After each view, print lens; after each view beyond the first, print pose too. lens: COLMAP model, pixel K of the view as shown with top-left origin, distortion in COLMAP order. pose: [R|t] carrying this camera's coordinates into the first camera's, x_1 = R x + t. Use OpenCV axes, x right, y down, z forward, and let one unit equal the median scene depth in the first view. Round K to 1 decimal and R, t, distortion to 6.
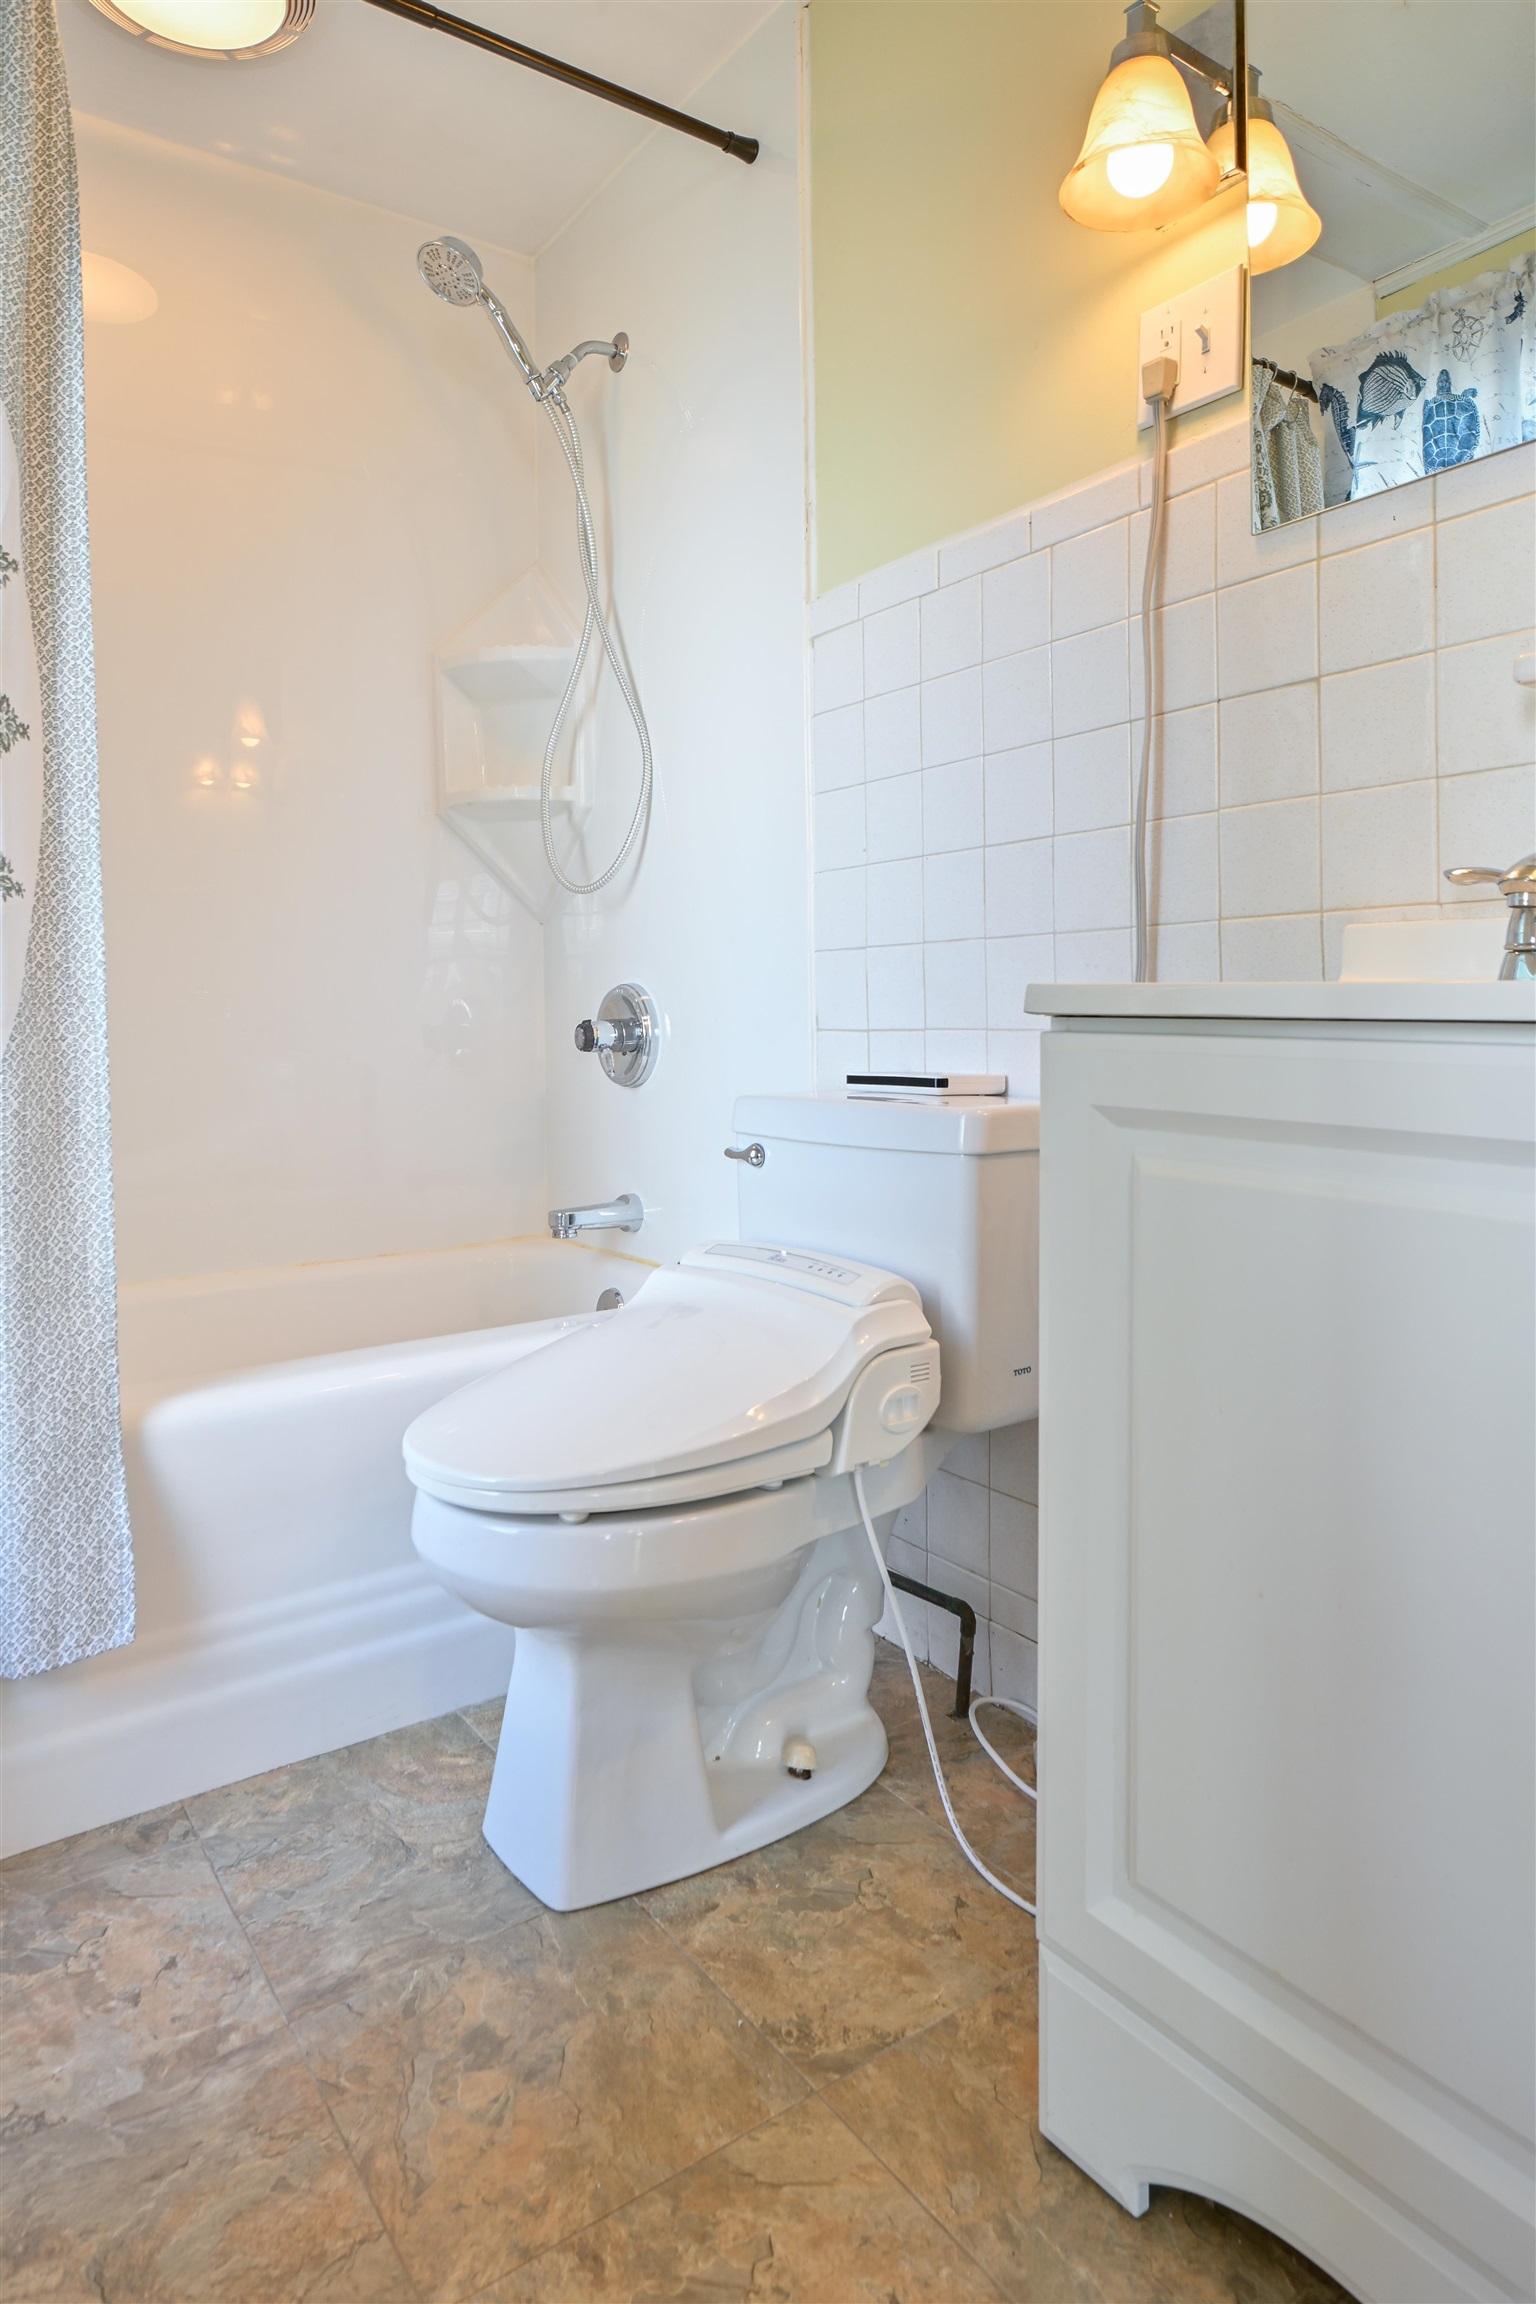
lens RADIAL K [[1386.0, 0, 769.9], [0, 1386.0, 1140.3], [0, 0, 1]] dist [0.010843, -0.003646]
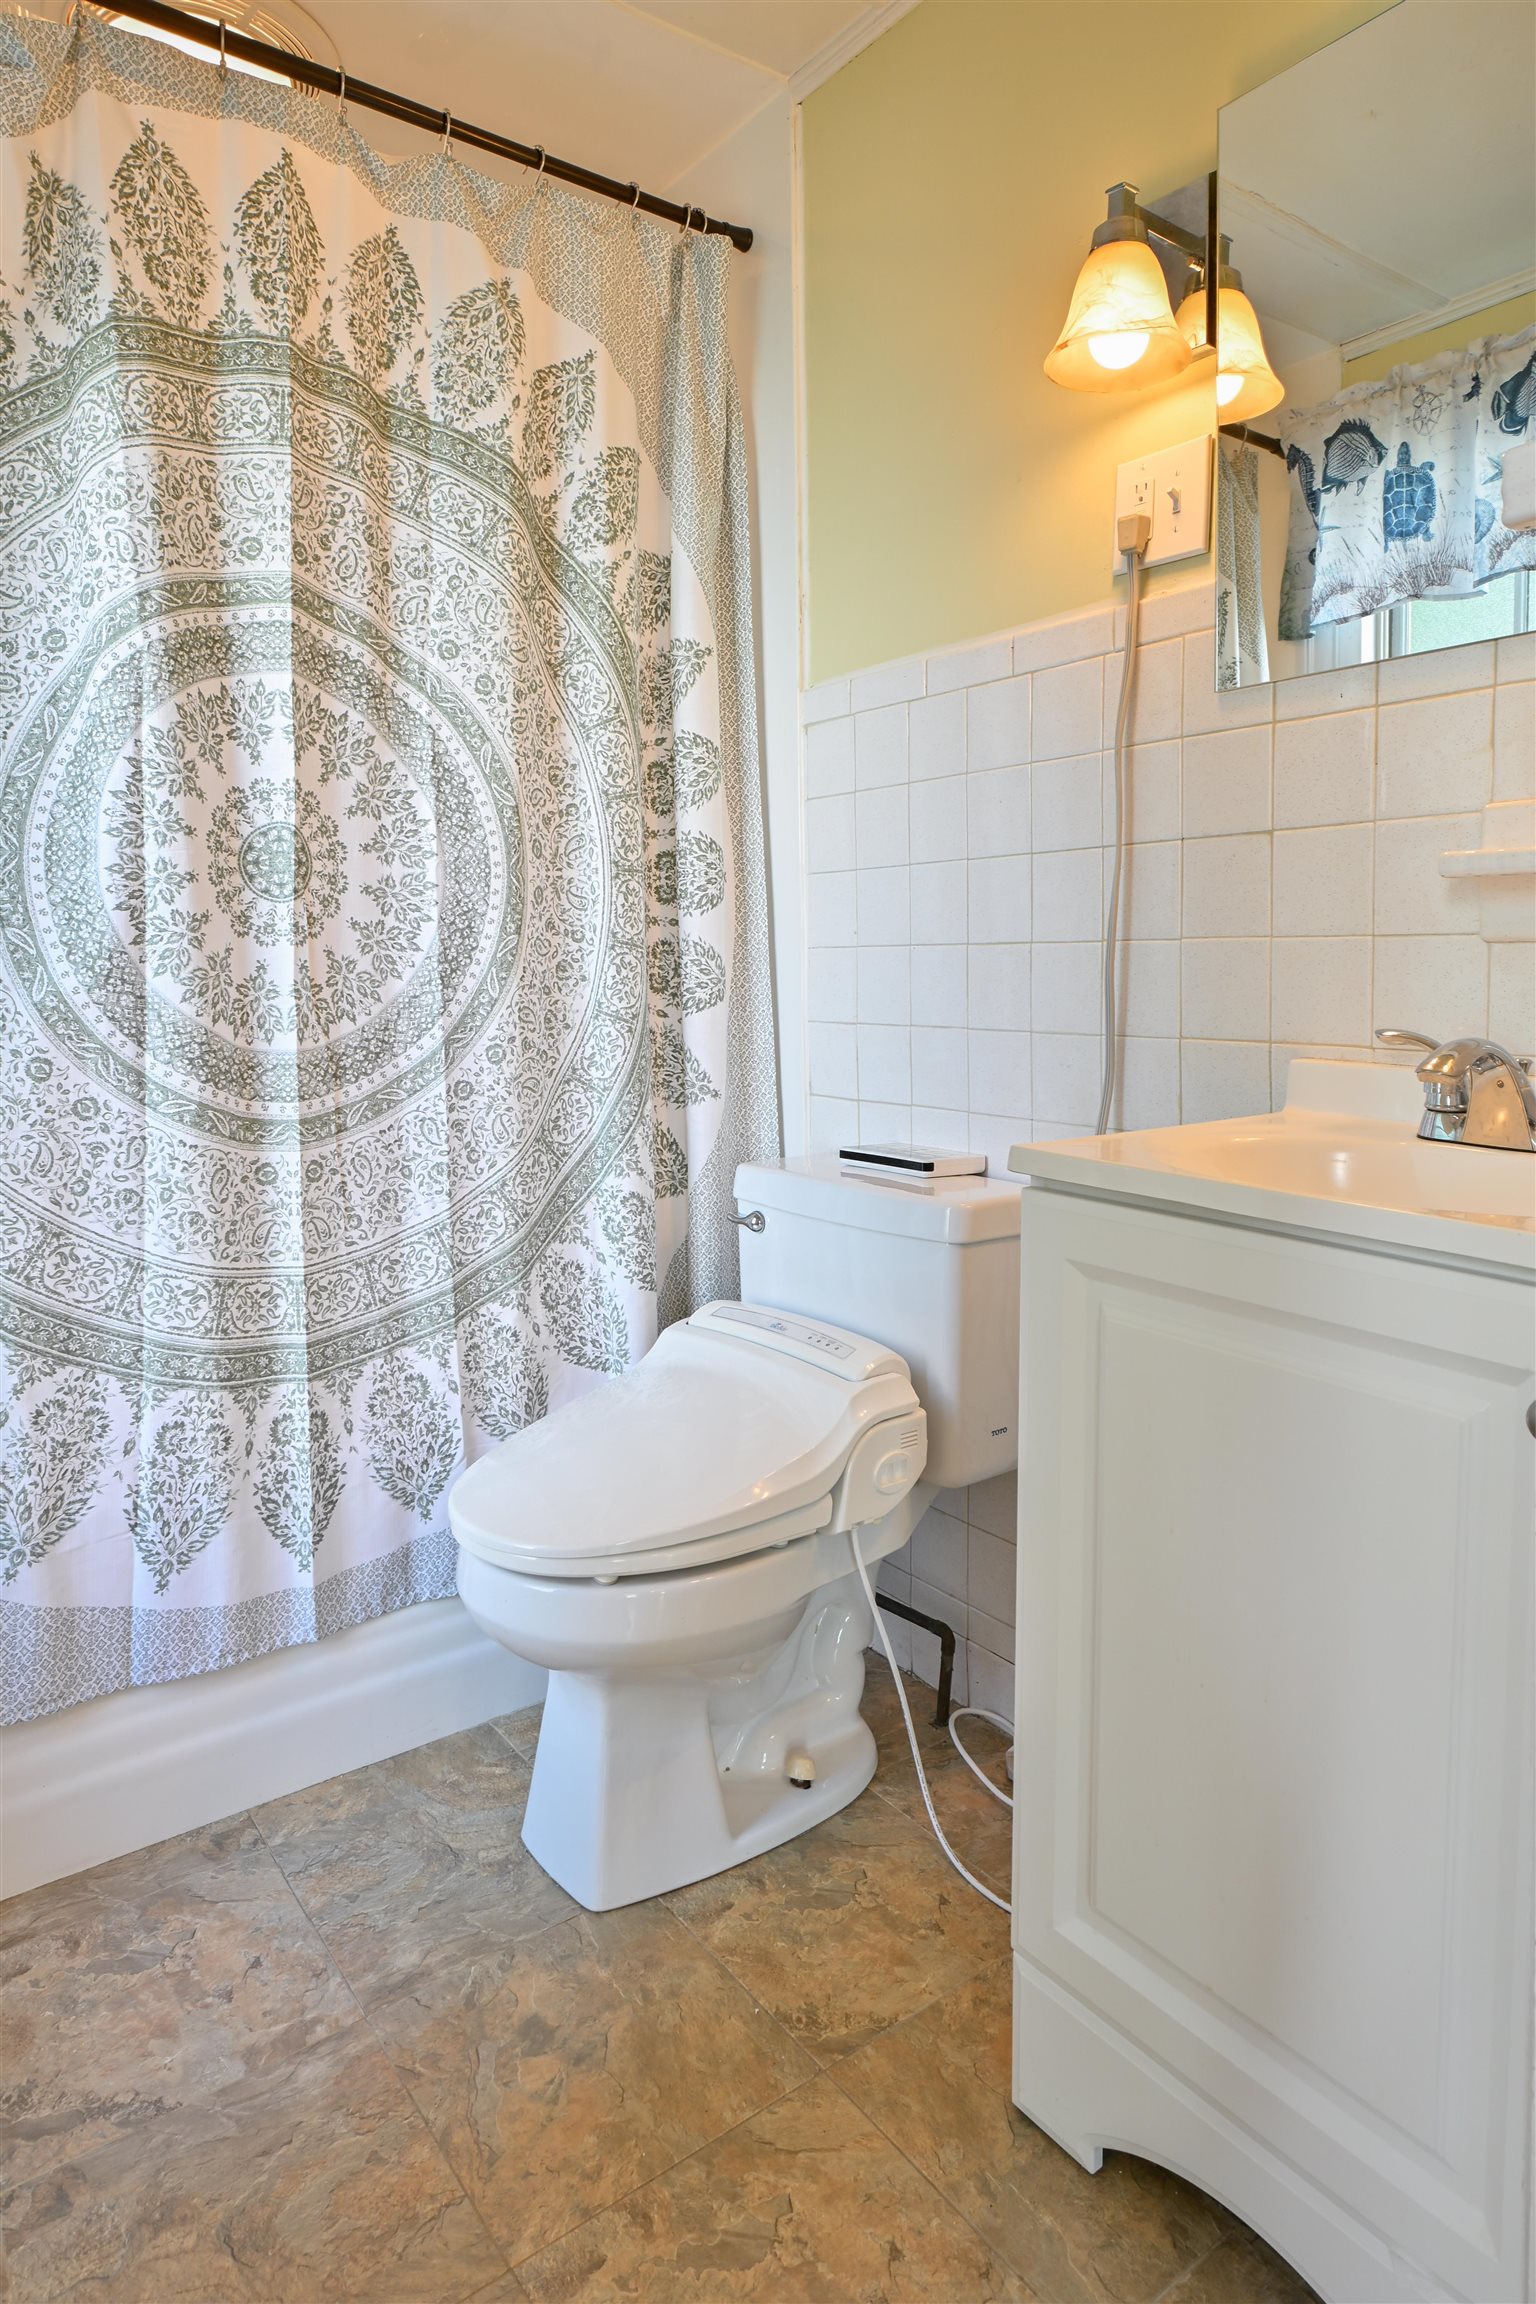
lens RADIAL K [[1386.0, 0, 769.9], [0, 1386.0, 1154.4], [0, 0, 1]] dist [0.010843, -0.003646]
pose [[0.999716, -0.003124, 0.023624, -0.030728], [0.001665, 0.998105, 0.061511, -0.134072], [-0.023772, -0.061454, 0.997827, -0.105192]]
